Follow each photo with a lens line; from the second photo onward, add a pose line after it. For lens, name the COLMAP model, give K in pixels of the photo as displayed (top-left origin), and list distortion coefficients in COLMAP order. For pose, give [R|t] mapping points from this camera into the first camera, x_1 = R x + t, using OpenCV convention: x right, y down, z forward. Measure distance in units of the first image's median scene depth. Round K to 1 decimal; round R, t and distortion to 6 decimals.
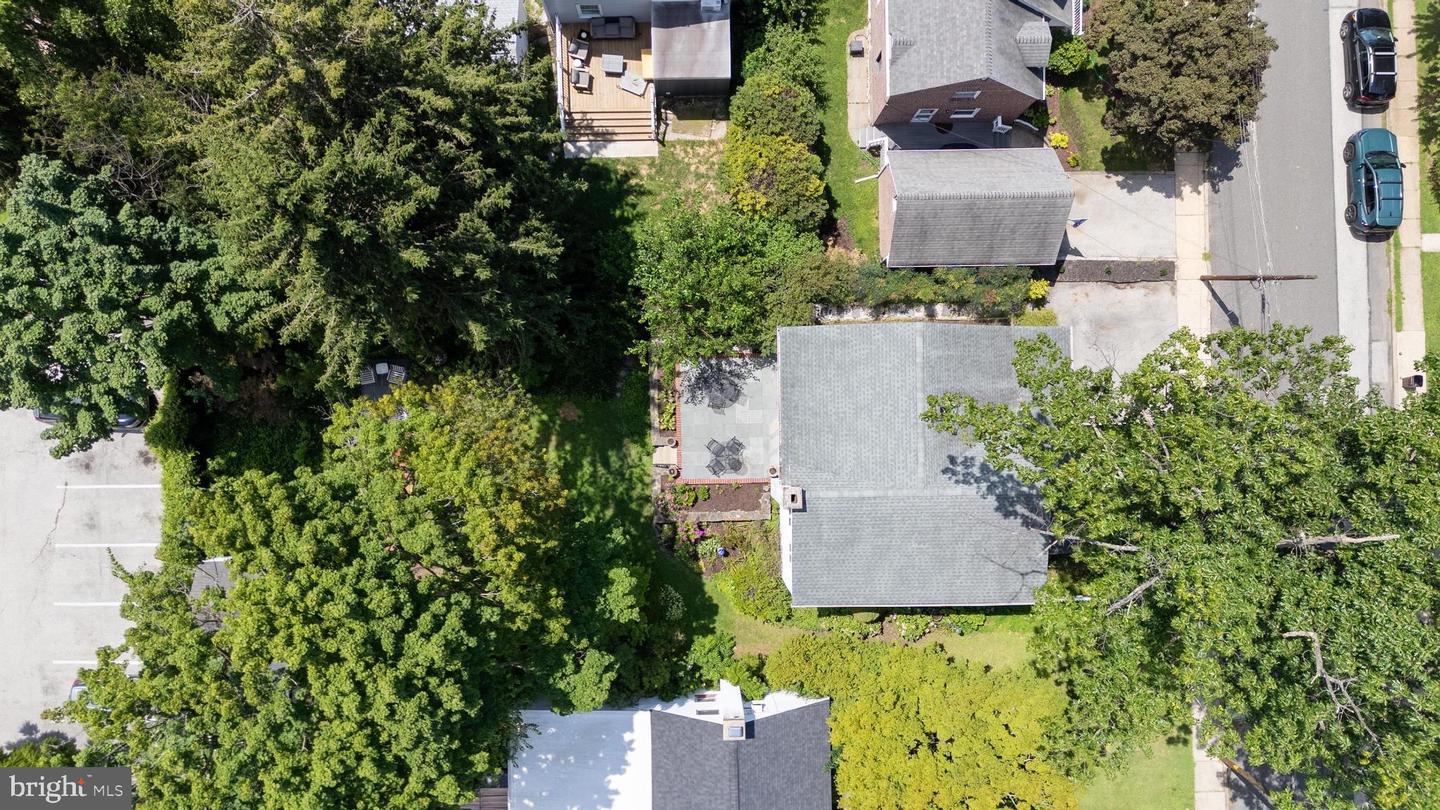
lens RADIAL K [[1084.5, 0, 720.0], [0, 1084.5, 405.0], [0, 0, 1]] dist [0.021617, -0.000936]
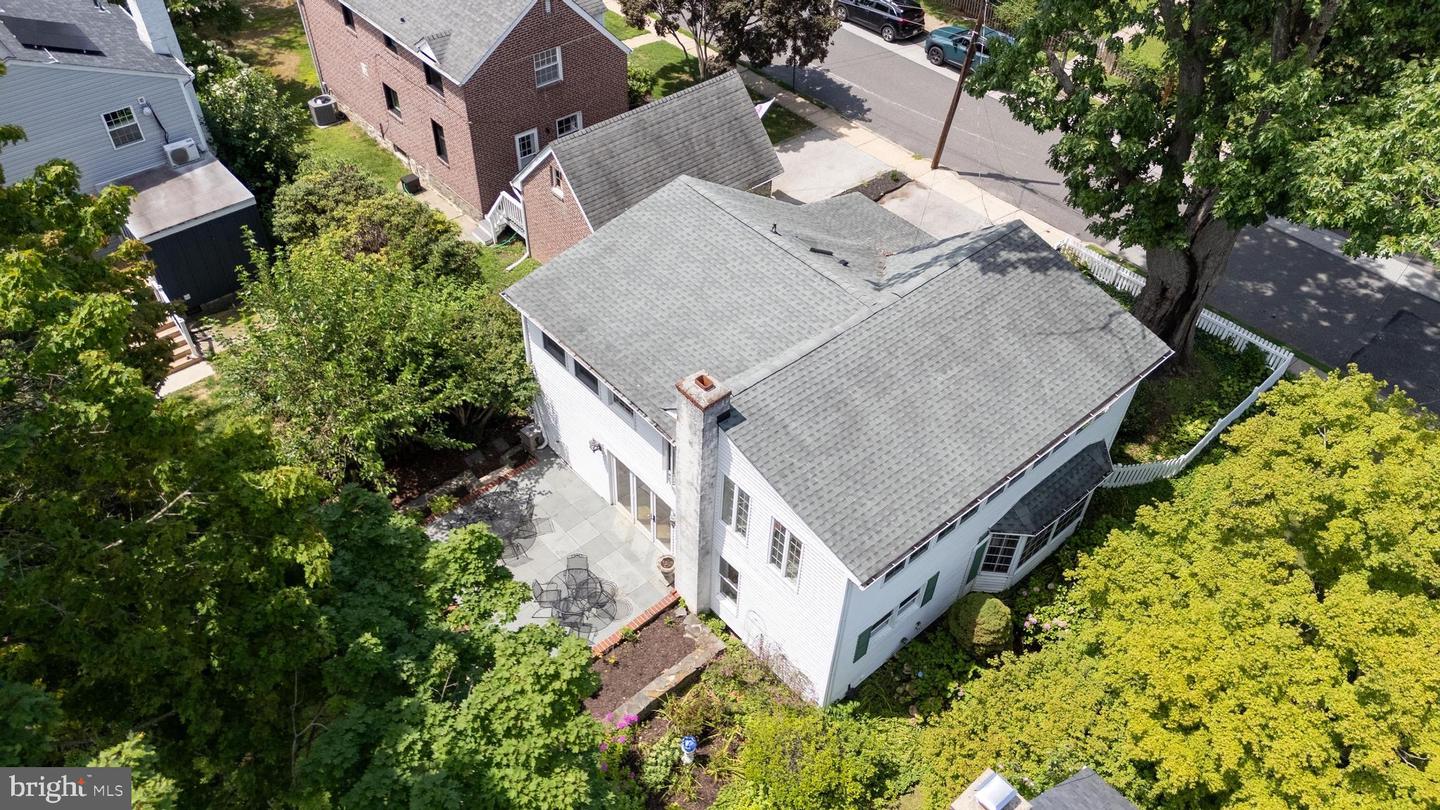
lens RADIAL K [[1084.5, 0, 720.0], [0, 1084.5, 405.0], [0, 0, 1]] dist [0.021617, -0.000936]
pose [[0.757572, -0.452931, 0.470041, -0.141867], [0.652586, 0.541756, -0.529748, 0.309191], [-0.014708, 0.708064, 0.705995, 0.563085]]
